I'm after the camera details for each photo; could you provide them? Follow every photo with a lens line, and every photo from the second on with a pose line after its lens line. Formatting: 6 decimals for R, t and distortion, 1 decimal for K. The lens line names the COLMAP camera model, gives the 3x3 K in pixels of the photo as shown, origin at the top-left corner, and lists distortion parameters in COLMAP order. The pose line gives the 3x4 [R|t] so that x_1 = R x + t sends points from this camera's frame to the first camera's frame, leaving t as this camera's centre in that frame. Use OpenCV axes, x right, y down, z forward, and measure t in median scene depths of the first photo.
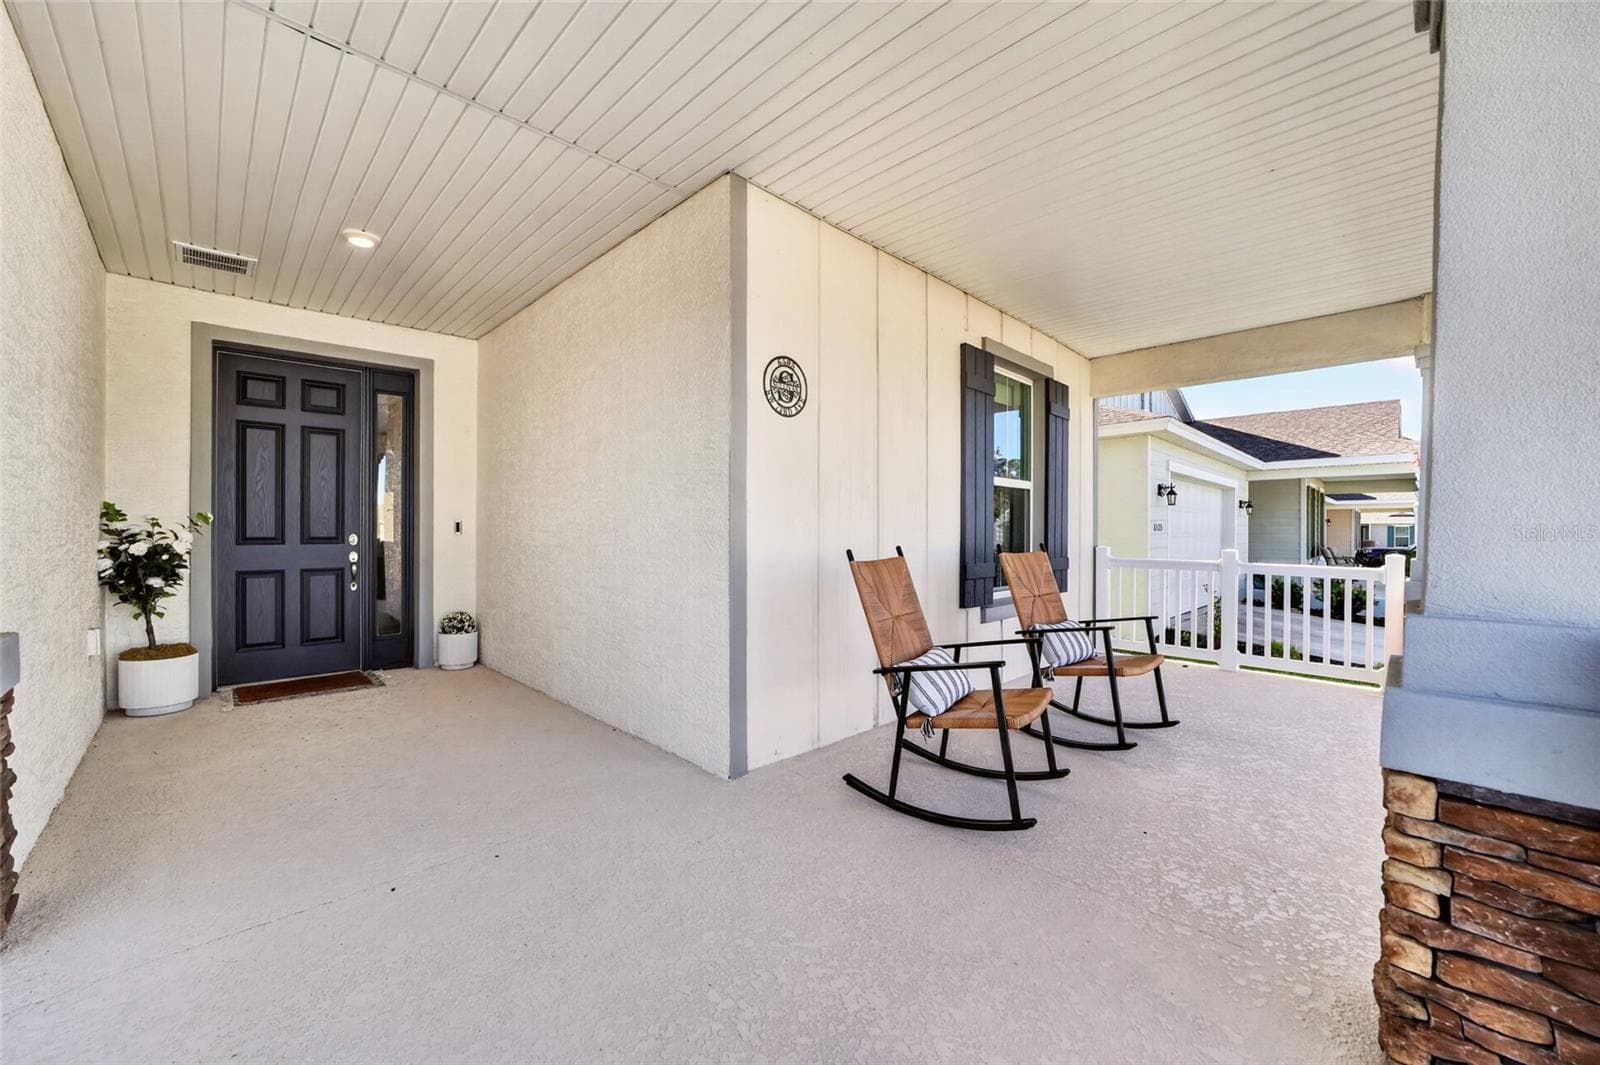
lens RADIAL K [[617.6, 0, 794.3], [0, 617.6, 535.6], [0, 0, 1]] dist [-0.028816, 0.003453]
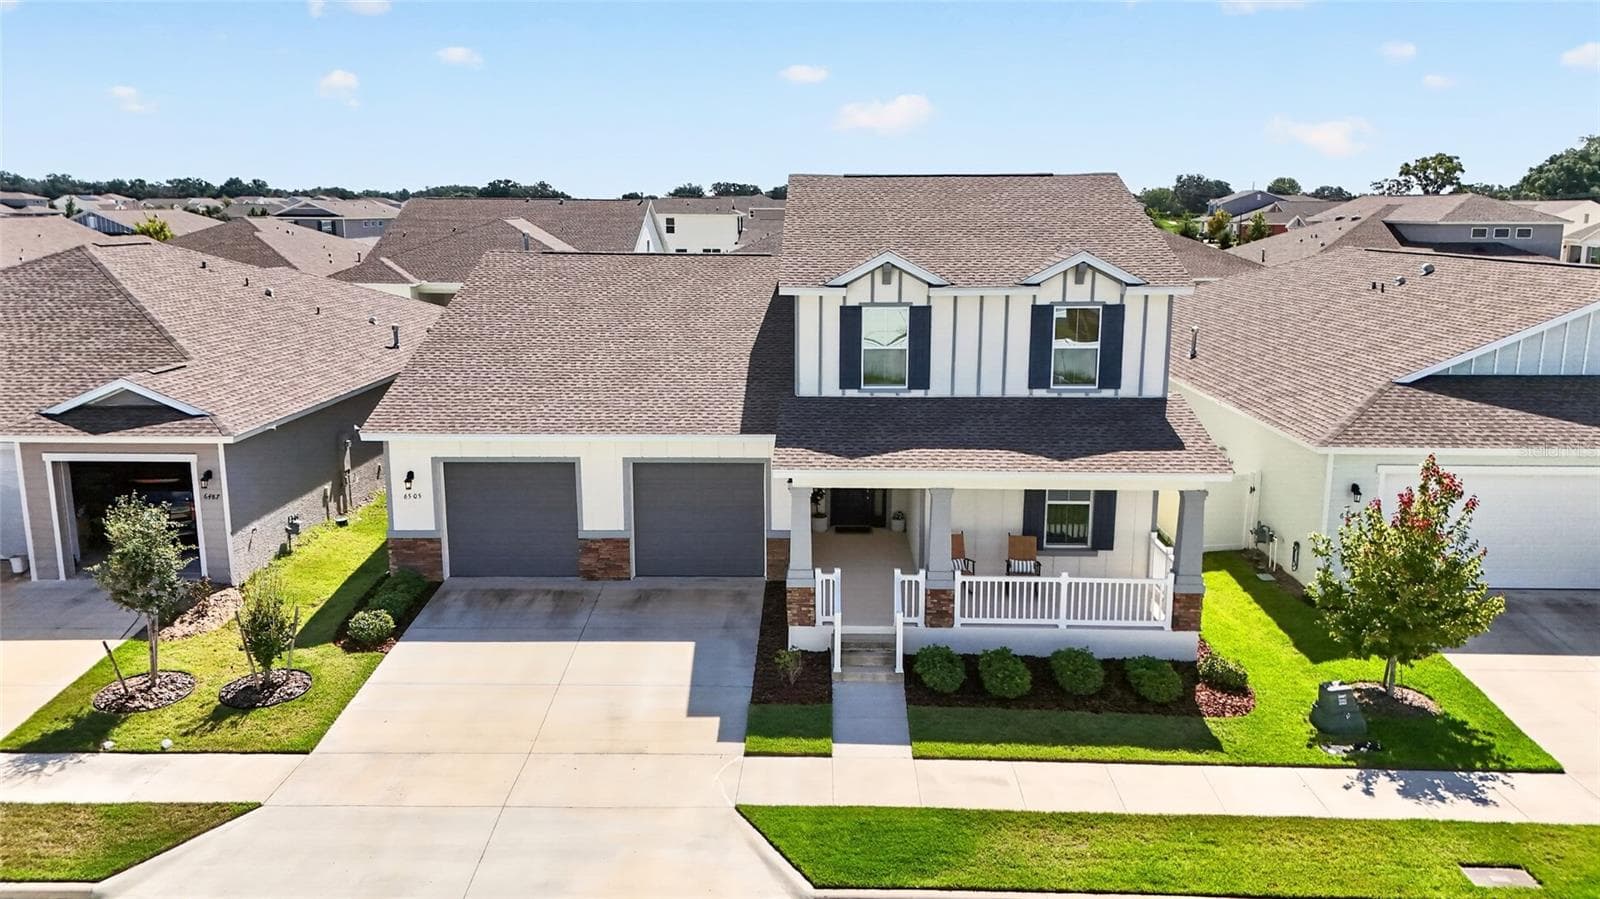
lens RADIAL K [[1160.9, 0, 809.7], [0, 1160.9, 439.3], [0, 0, 1]] dist [0.070422, -0.057143]
pose [[0.708233, 0.145121, -0.690902, 3.070529], [-0.003449, 0.979344, 0.202172, -1.404712], [0.705971, -0.140802, 0.694104, -3.209663]]
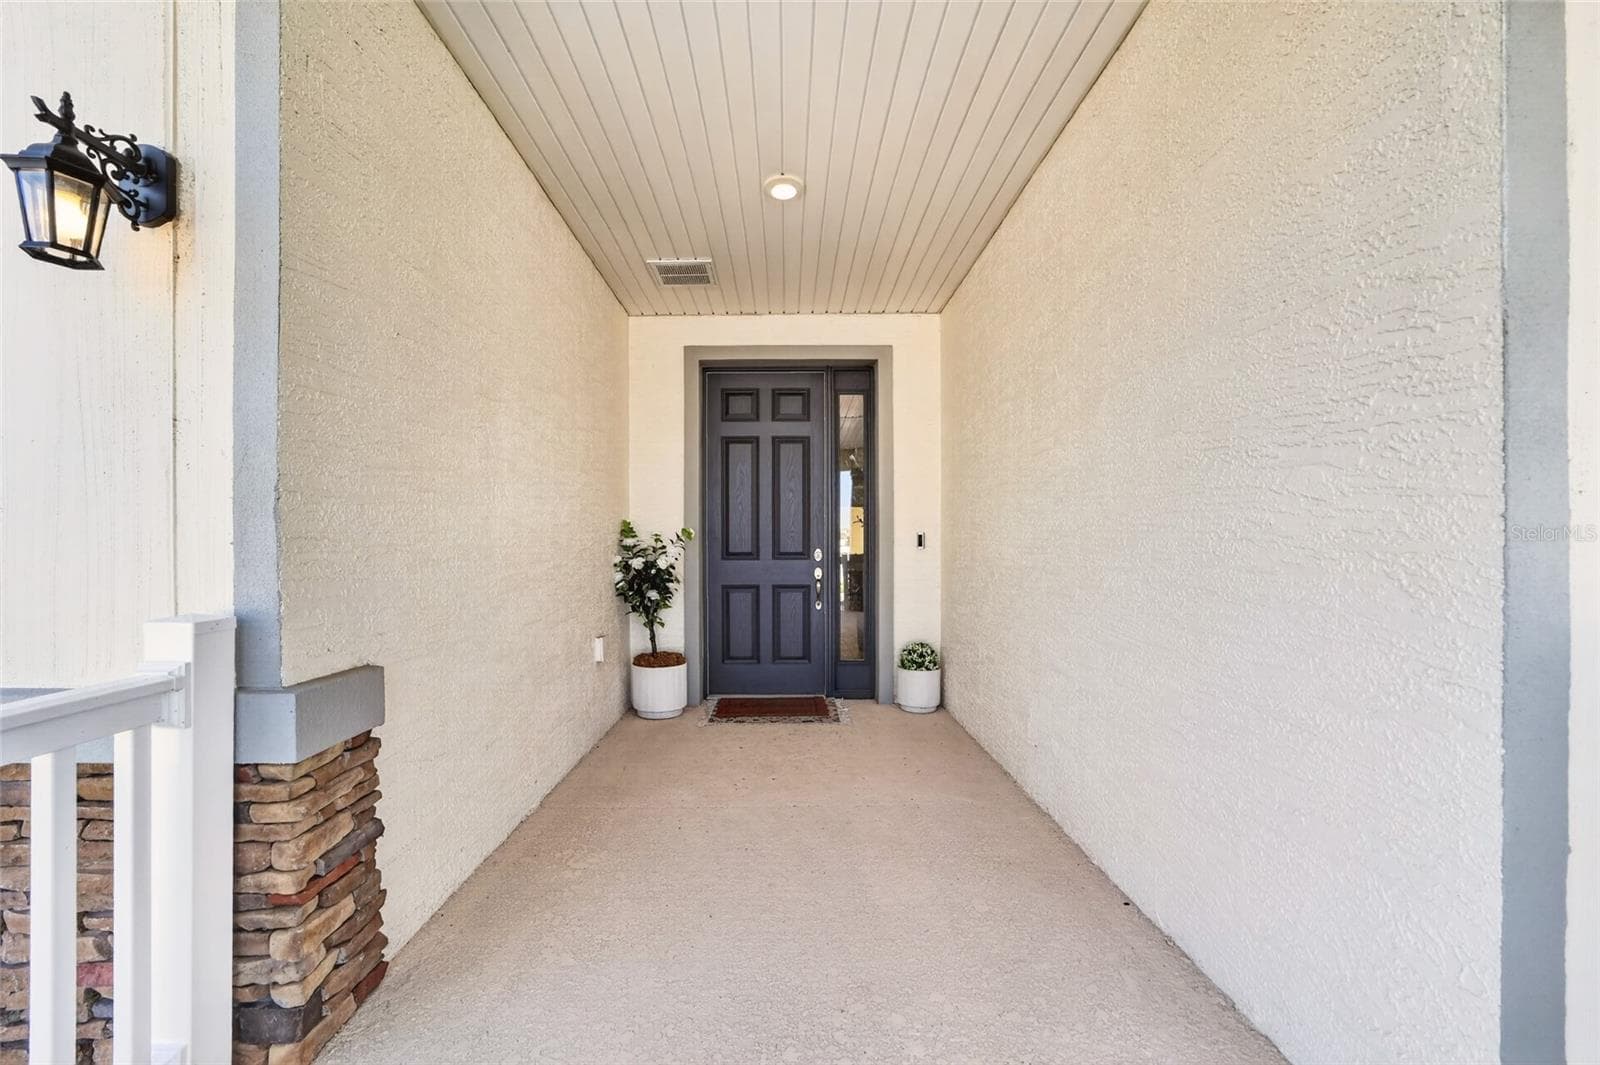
lens RADIAL K [[617.6, 0, 804.0], [0, 617.6, 542.8], [0, 0, 1]] dist [-0.028816, 0.003453]
pose [[0.728603, -0.003303, -0.684928, -0.105941], [-0.001616, 0.999977, -0.006542, -0.006105], [0.684934, 0.005874, 0.728581, 0.331748]]
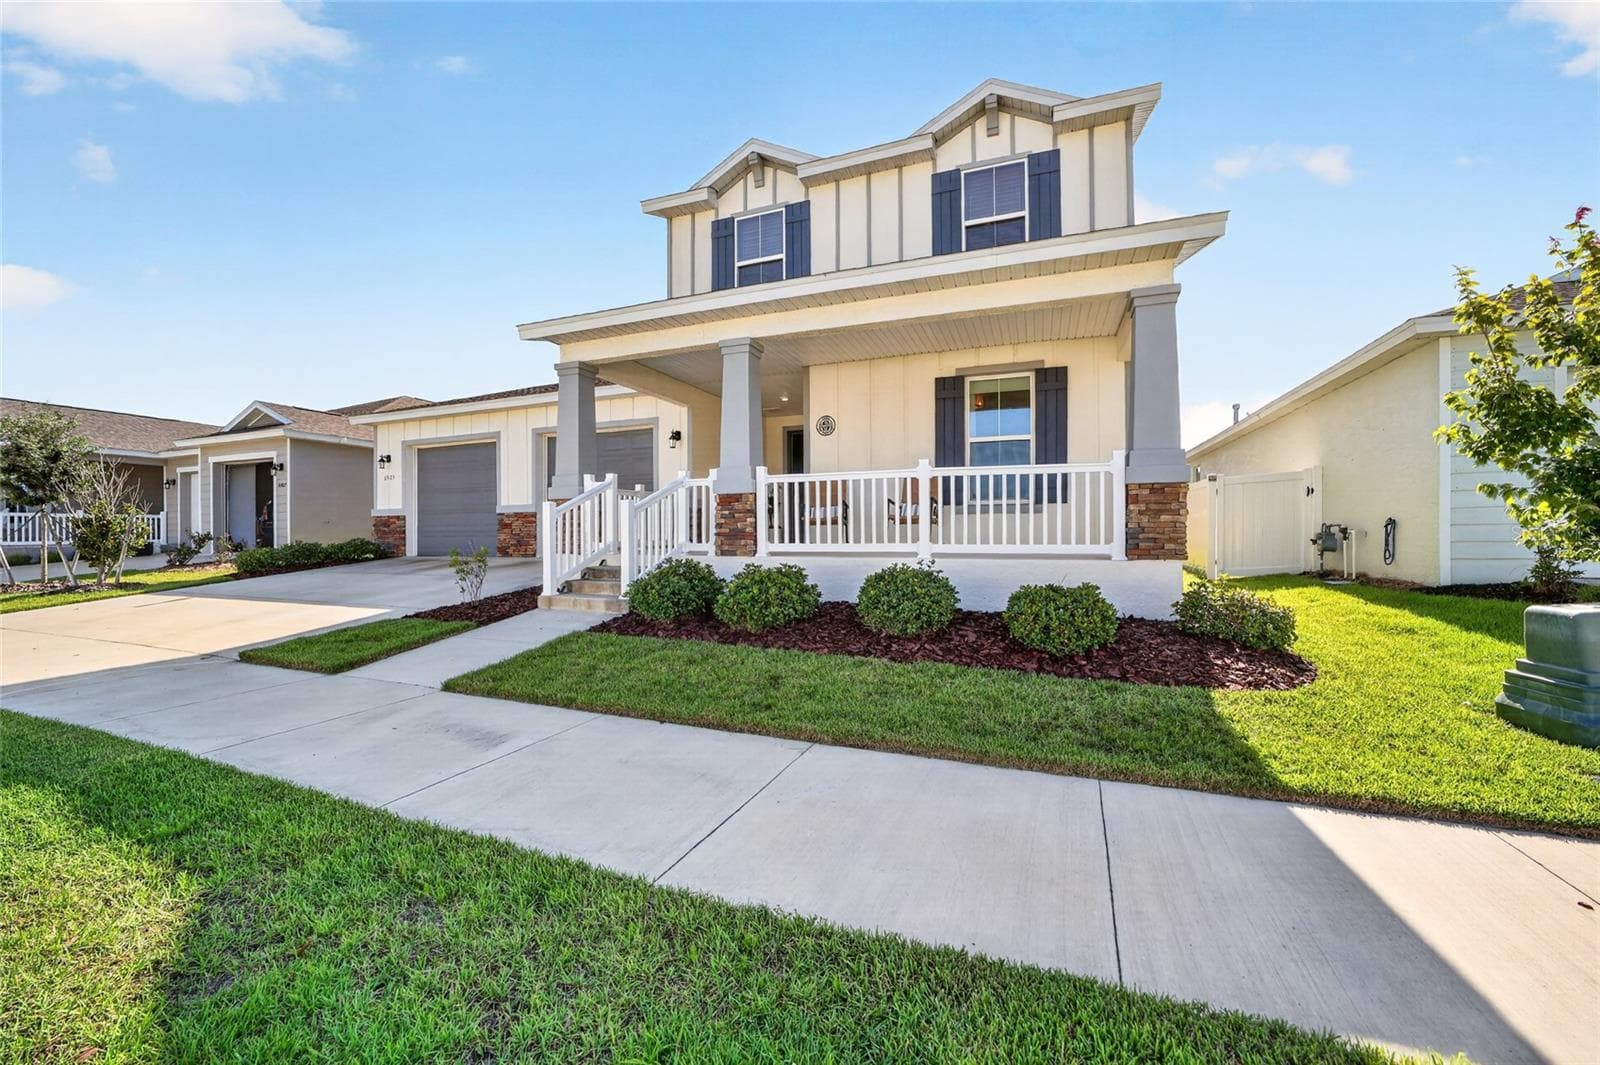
lens RADIAL K [[617.6, 0, 805.5], [0, 617.6, 539.9], [0, 0, 1]] dist [-0.028816, 0.003453]
pose [[0.420089, 0.007654, -0.907451, 1.885307], [0.005092, 0.999929, 0.010792, 0.197208], [0.907469, -0.009154, 0.420020, -0.257124]]
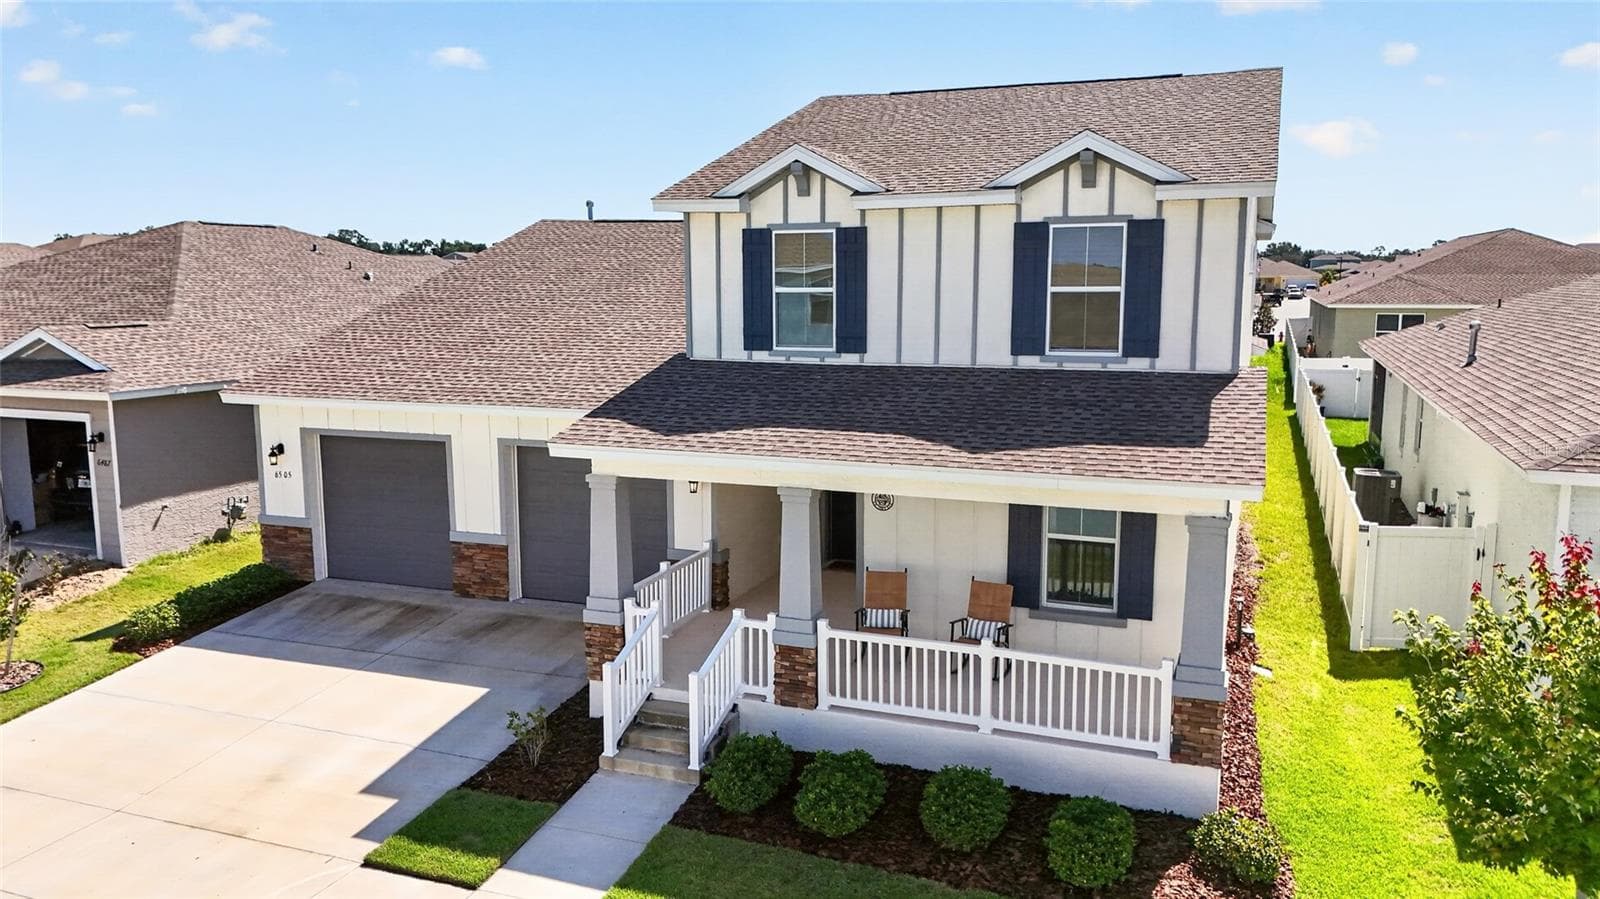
lens RADIAL K [[1160.9, 0, 822.3], [0, 1160.9, 445.1], [0, 0, 1]] dist [0.070422, -0.057143]
pose [[0.429492, 0.135022, -0.892920, 2.938664], [0.000734, 0.988707, 0.149860, -0.845614], [0.903070, -0.065019, 0.424543, -0.901868]]
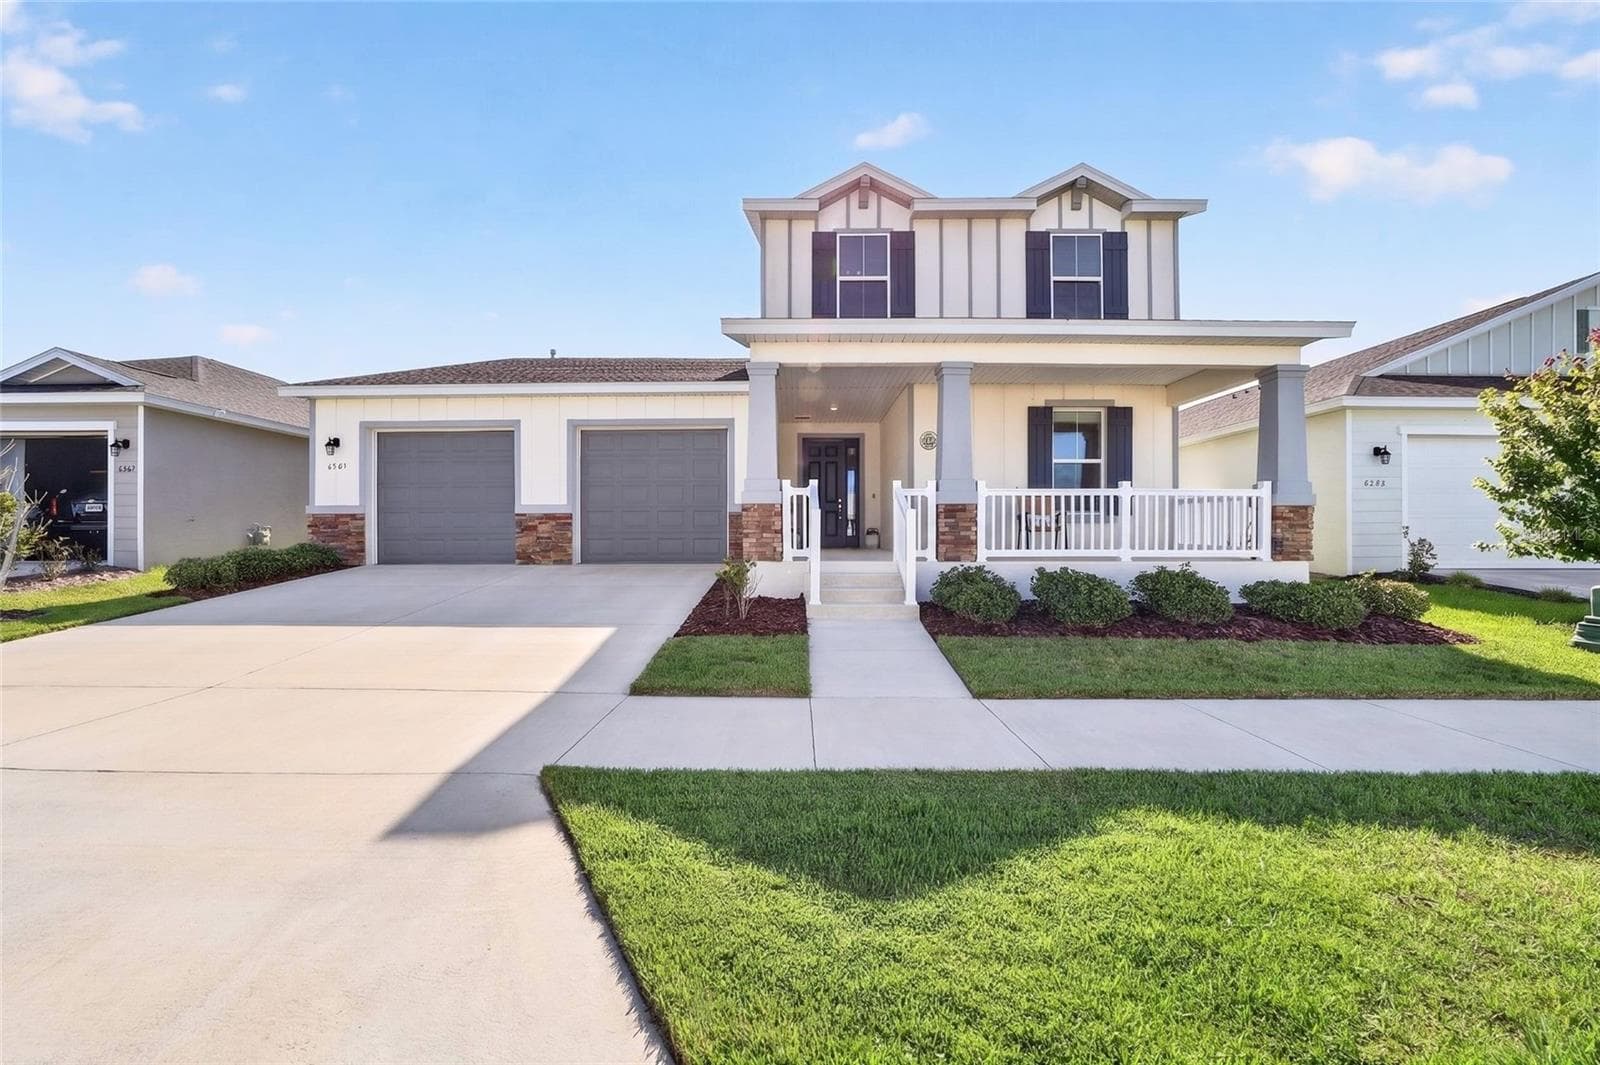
lens RADIAL K [[617.6, 0, 794.3], [0, 617.6, 537.3], [0, 0, 1]] dist [-0.028816, 0.003453]
pose [[0.712474, 0.003684, -0.701689, 1.248902], [0.000065, 0.999986, 0.005315, 0.178371], [0.701699, -0.003833, 0.712463, -1.311453]]
